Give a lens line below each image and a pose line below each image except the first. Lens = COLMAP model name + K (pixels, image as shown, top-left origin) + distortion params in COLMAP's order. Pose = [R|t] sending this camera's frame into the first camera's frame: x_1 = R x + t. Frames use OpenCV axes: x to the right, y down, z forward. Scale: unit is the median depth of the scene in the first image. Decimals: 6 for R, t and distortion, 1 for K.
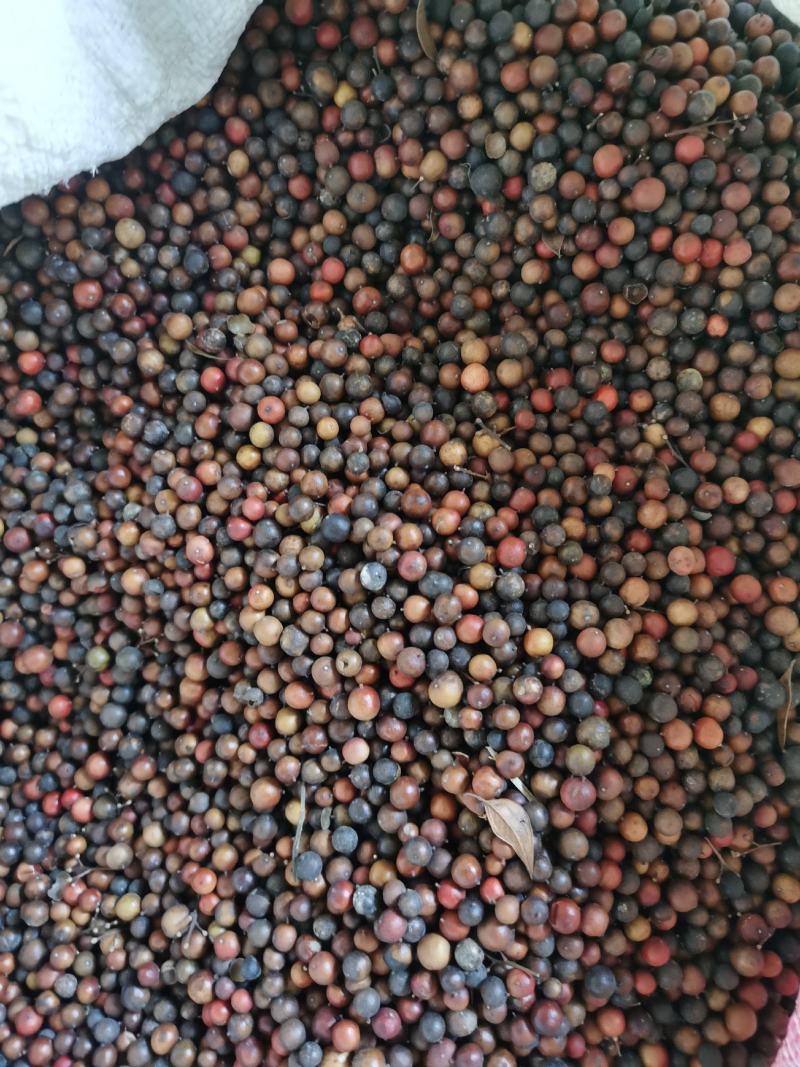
lens RADIAL K [[893.1, 0, 404.8], [0, 893.1, 535.8], [0, 0, 1]] dist [0.019209, -0.040833]
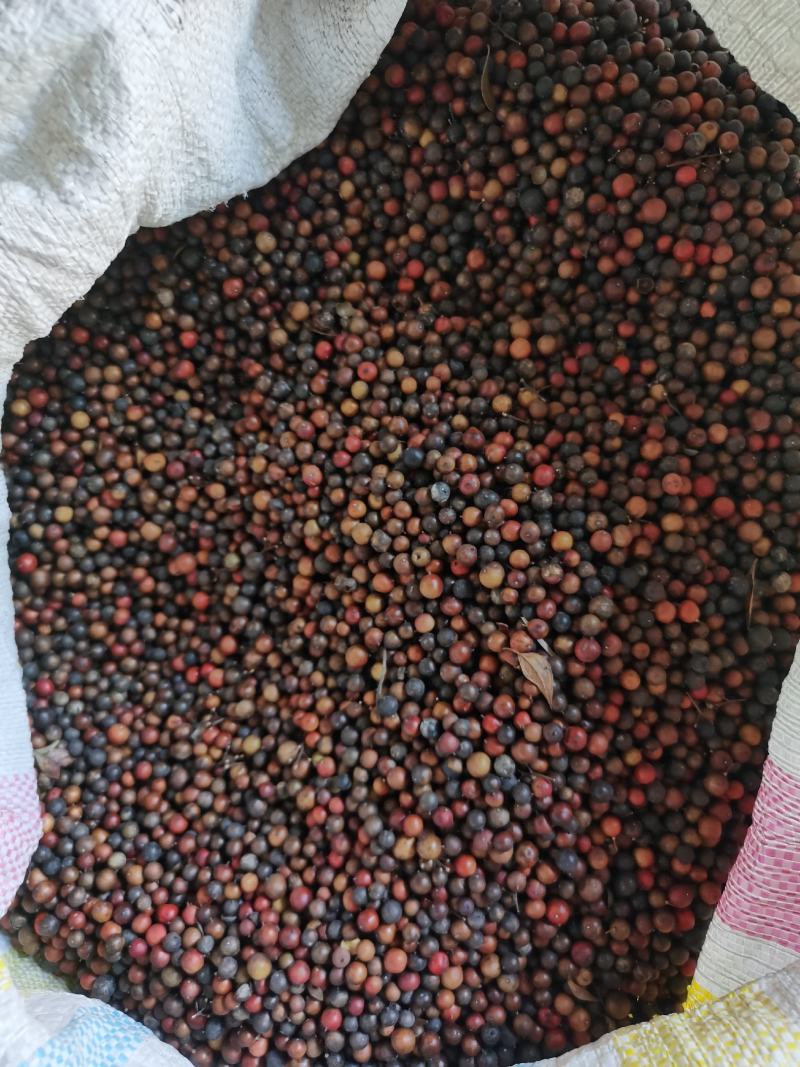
lens RADIAL K [[884.9, 0, 396.8], [0, 884.9, 537.0], [0, 0, 1]] dist [0.019186, -0.044168]
pose [[0.996238, 0.021891, -0.083850, 0.012433], [-0.022815, 0.999689, -0.010076, 0.122356], [0.083603, 0.011952, 0.996427, -0.328669]]
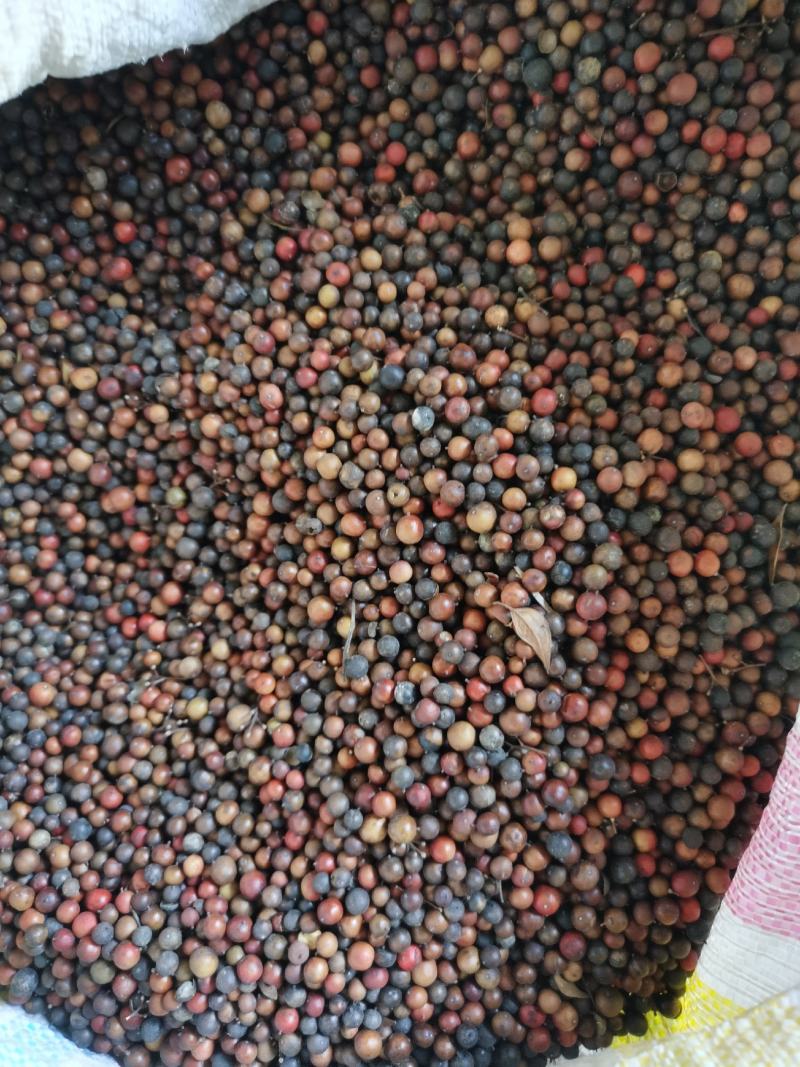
lens RADIAL K [[893.1, 0, 404.8], [0, 893.1, 535.8], [0, 0, 1]] dist [0.019209, -0.040833]
pose [[0.998709, 0.043338, -0.026507, -0.020416], [-0.042028, 0.997957, 0.048124, 0.134565], [0.028538, -0.046948, 0.998490, -0.152392]]
